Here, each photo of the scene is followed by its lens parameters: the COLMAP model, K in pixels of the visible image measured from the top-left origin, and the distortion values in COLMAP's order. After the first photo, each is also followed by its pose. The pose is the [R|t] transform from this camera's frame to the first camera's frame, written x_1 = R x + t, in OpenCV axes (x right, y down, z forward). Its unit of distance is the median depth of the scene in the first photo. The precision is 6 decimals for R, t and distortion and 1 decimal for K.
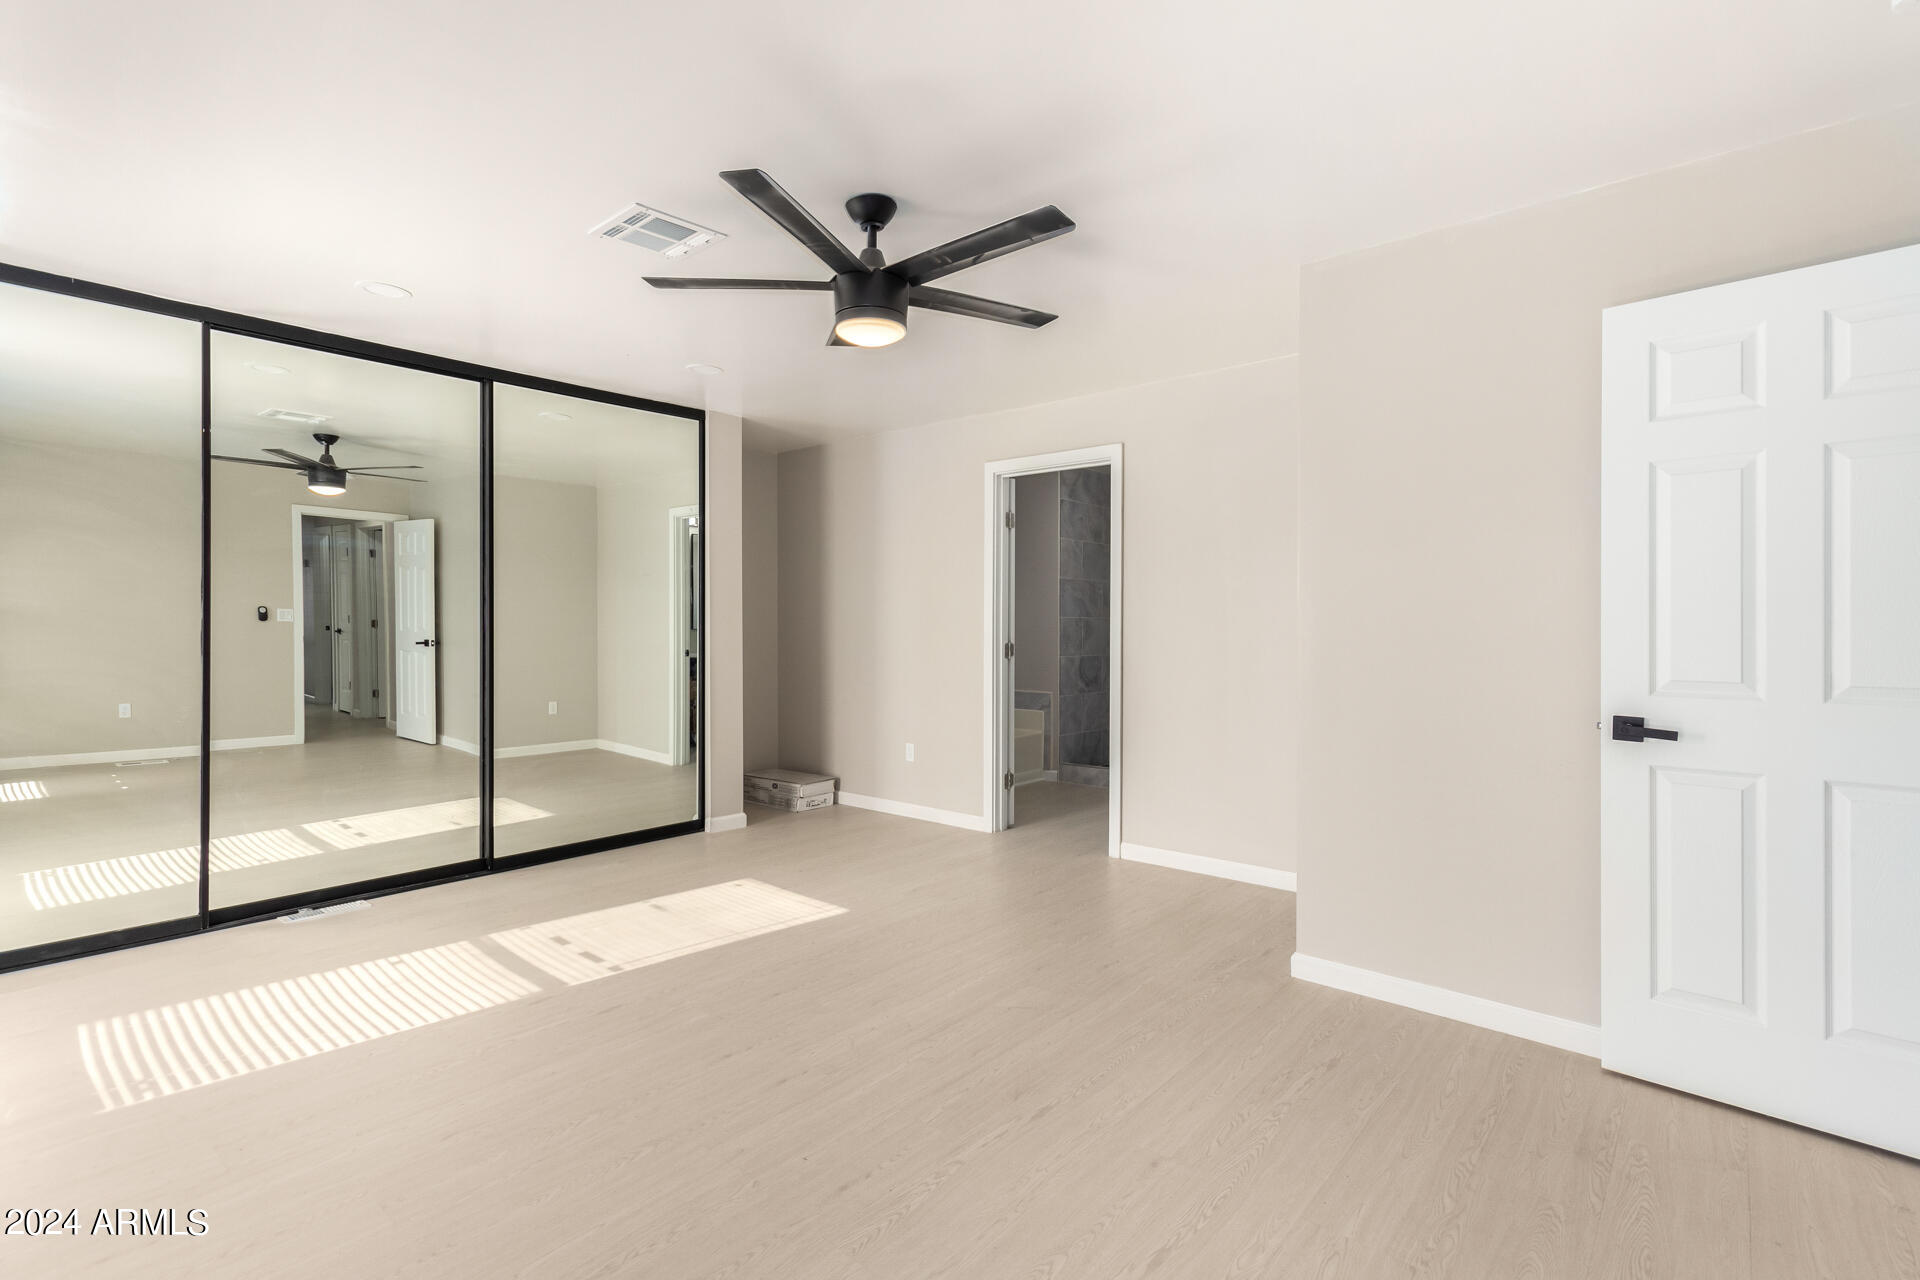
lens RADIAL K [[890.4, 0, 953.9], [0, 890.4, 633.4], [0, 0, 1]] dist [0.004238, 0.001117]
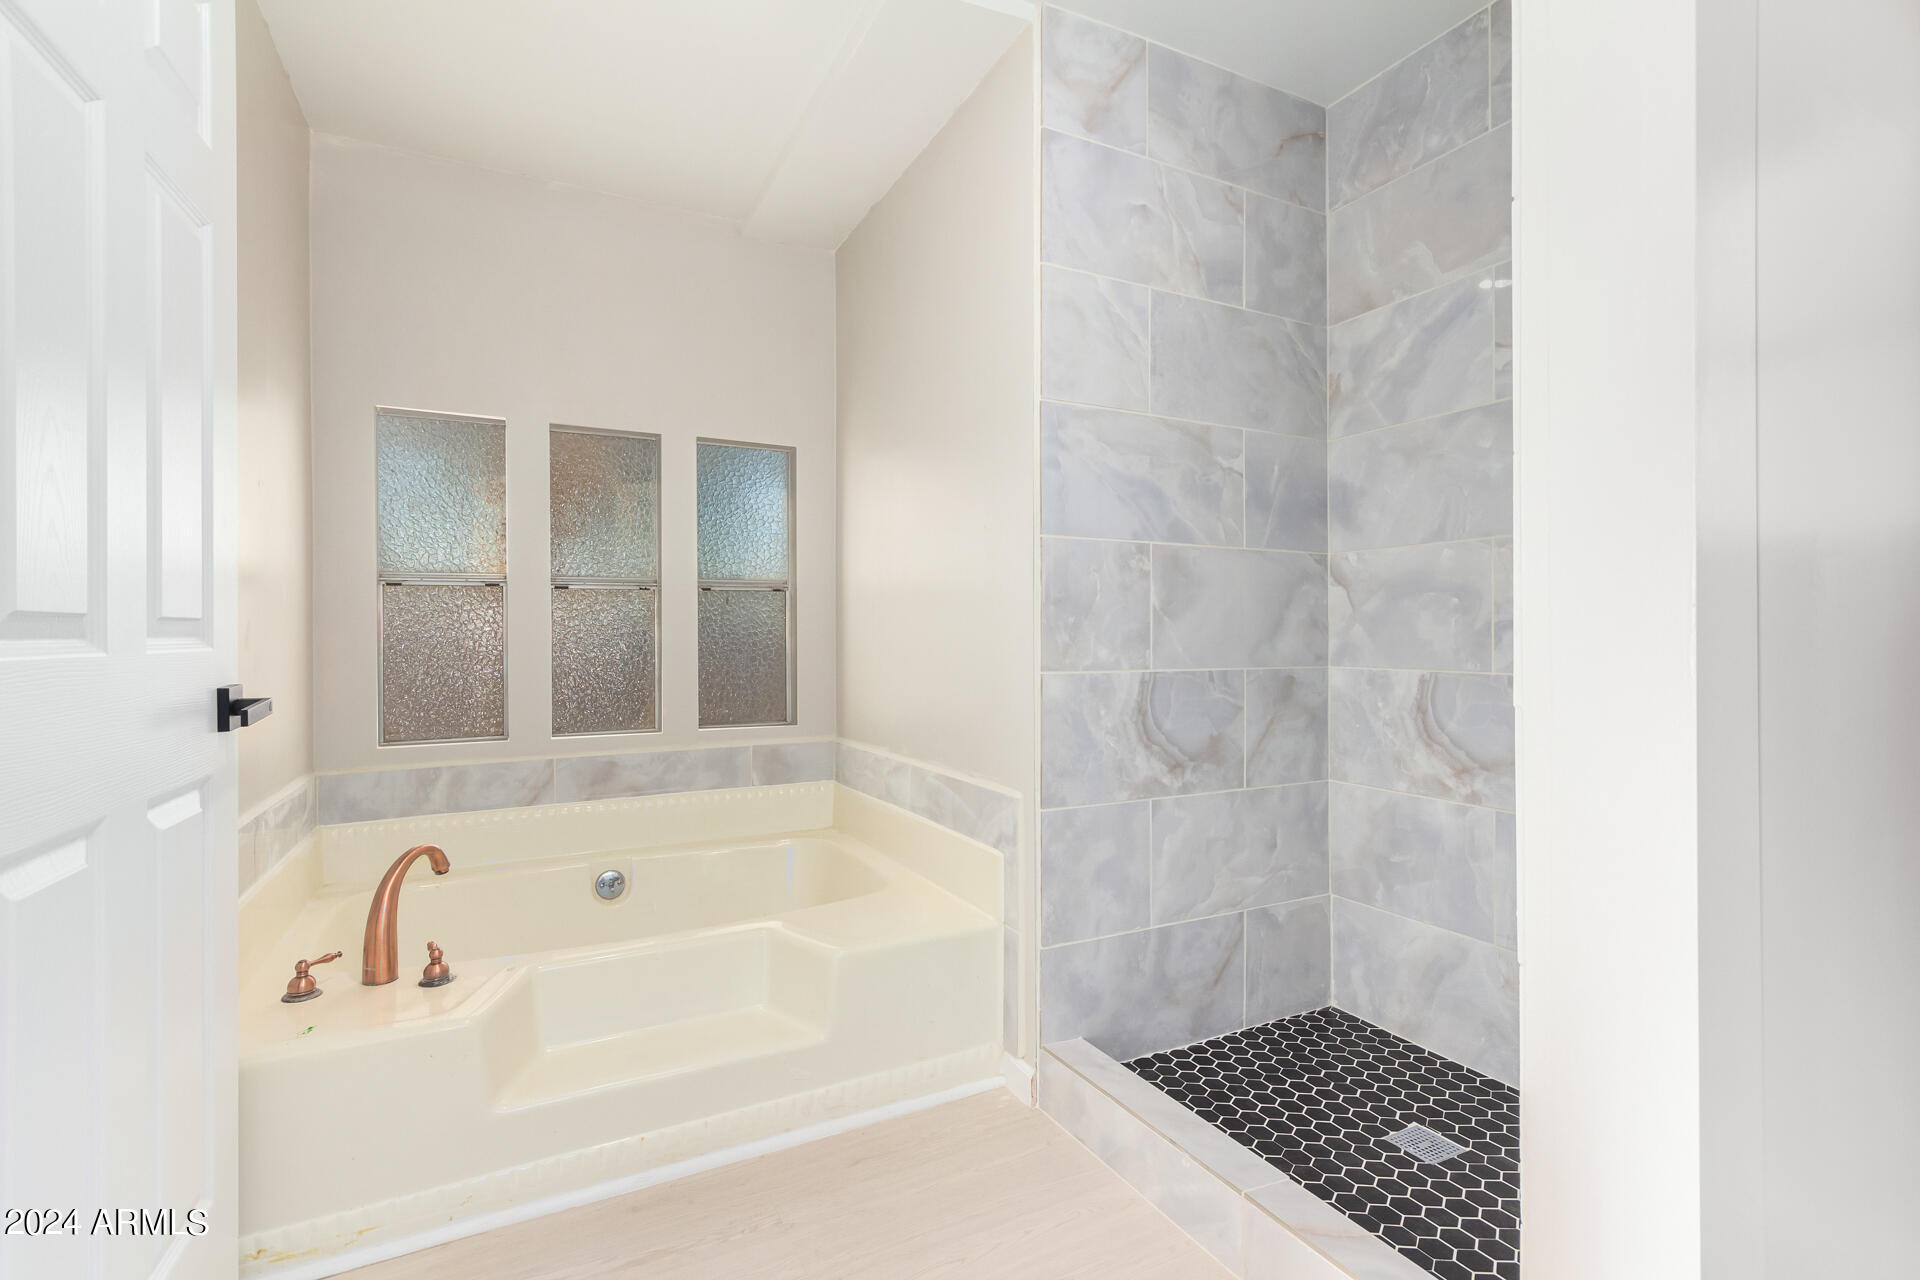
lens RADIAL K [[890.4, 0, 953.9], [0, 890.4, 633.4], [0, 0, 1]] dist [0.004238, 0.001117]
pose [[0.932464, -0.003388, -0.361247, 0.193256], [0.000570, 0.999969, -0.007906, 0.015185], [0.361262, 0.007166, 0.932437, 0.707699]]
